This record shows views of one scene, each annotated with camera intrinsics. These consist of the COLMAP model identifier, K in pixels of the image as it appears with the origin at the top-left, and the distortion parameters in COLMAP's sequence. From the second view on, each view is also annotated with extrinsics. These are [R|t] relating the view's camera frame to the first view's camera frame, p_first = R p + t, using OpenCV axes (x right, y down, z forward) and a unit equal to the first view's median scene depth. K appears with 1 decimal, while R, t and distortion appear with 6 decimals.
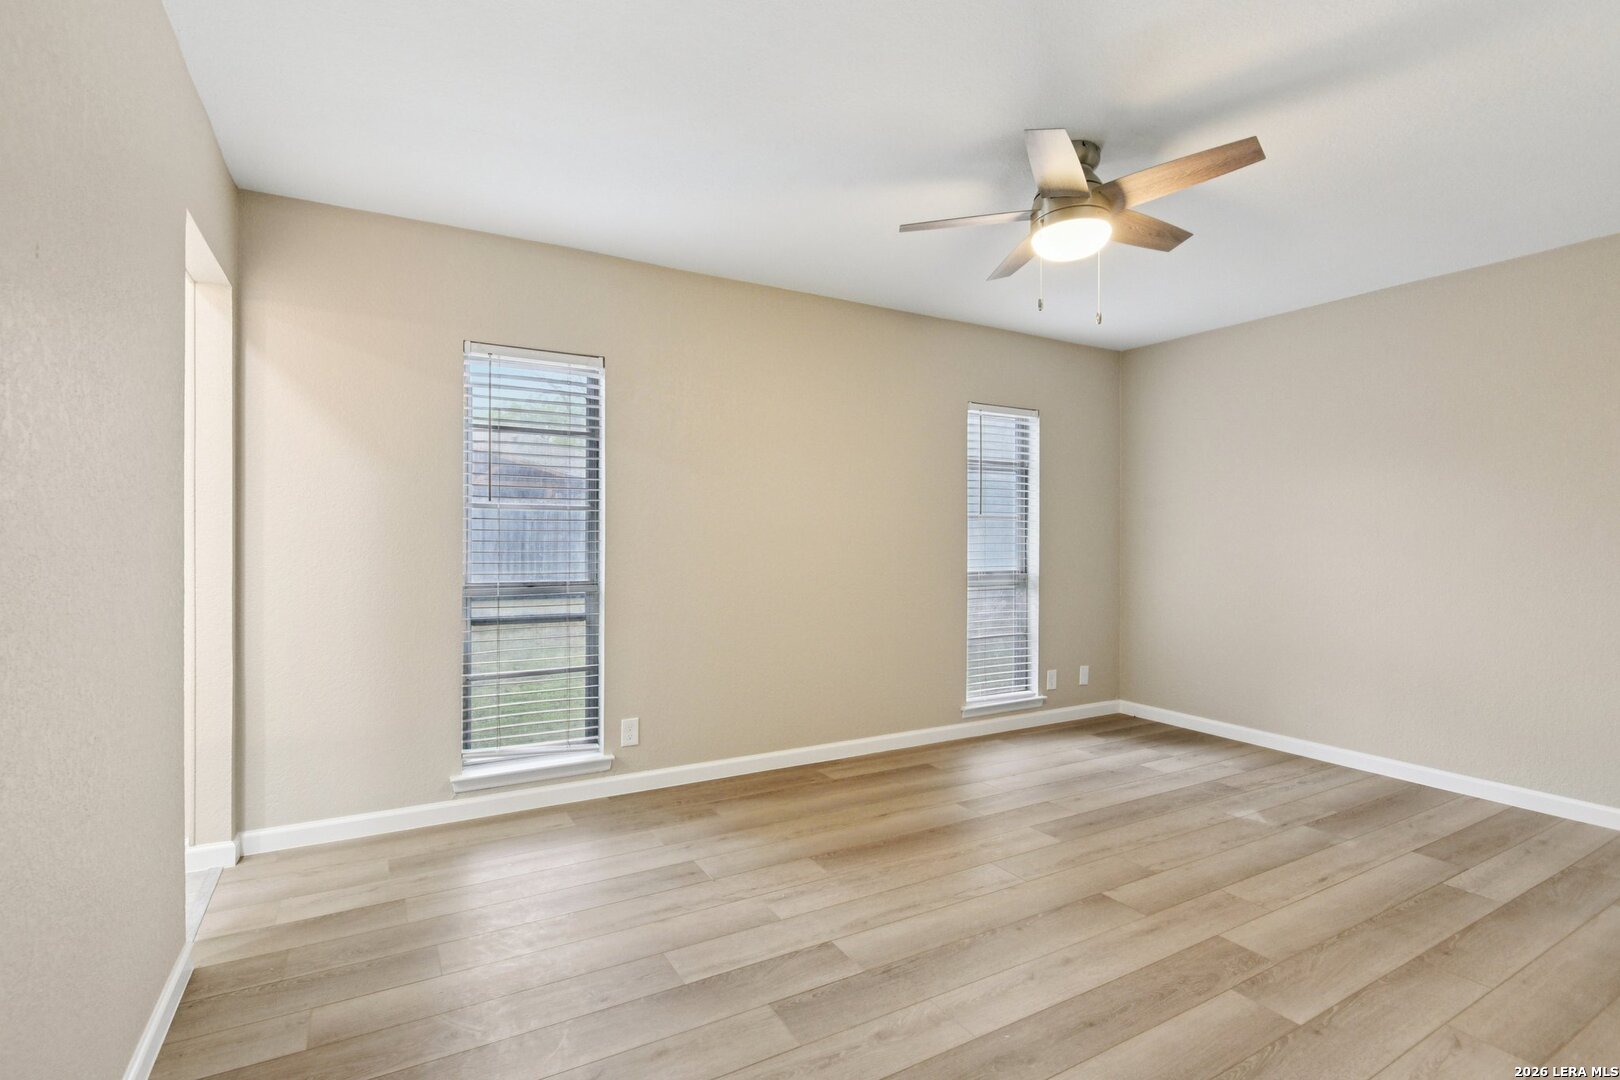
lens RADIAL K [[736.6, 0, 808.7], [0, 736.6, 547.0], [0, 0, 1]] dist [-0.010304, -0.000246]
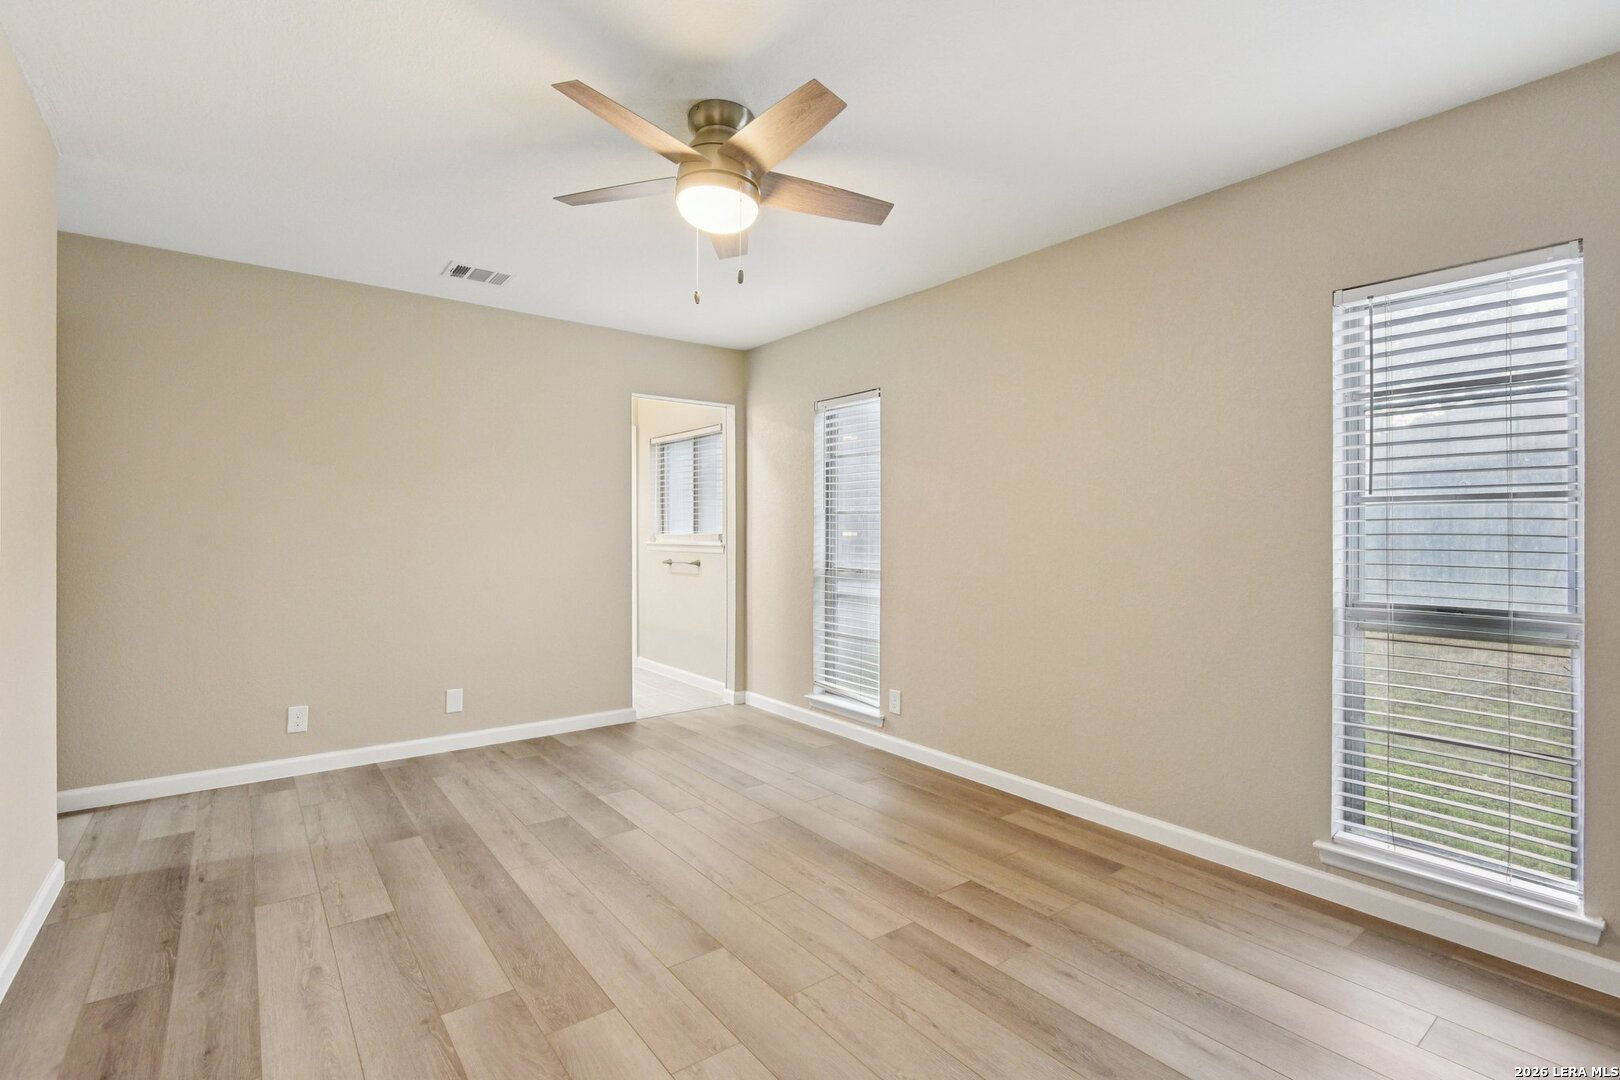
lens RADIAL K [[736.6, 0, 808.6], [0, 736.6, 529.9], [0, 0, 1]] dist [-0.010304, -0.000246]
pose [[0.167790, -0.010199, -0.985770, 1.097042], [-0.026436, 0.999540, -0.014841, 0.001815], [0.985468, 0.028550, 0.167443, 0.825040]]
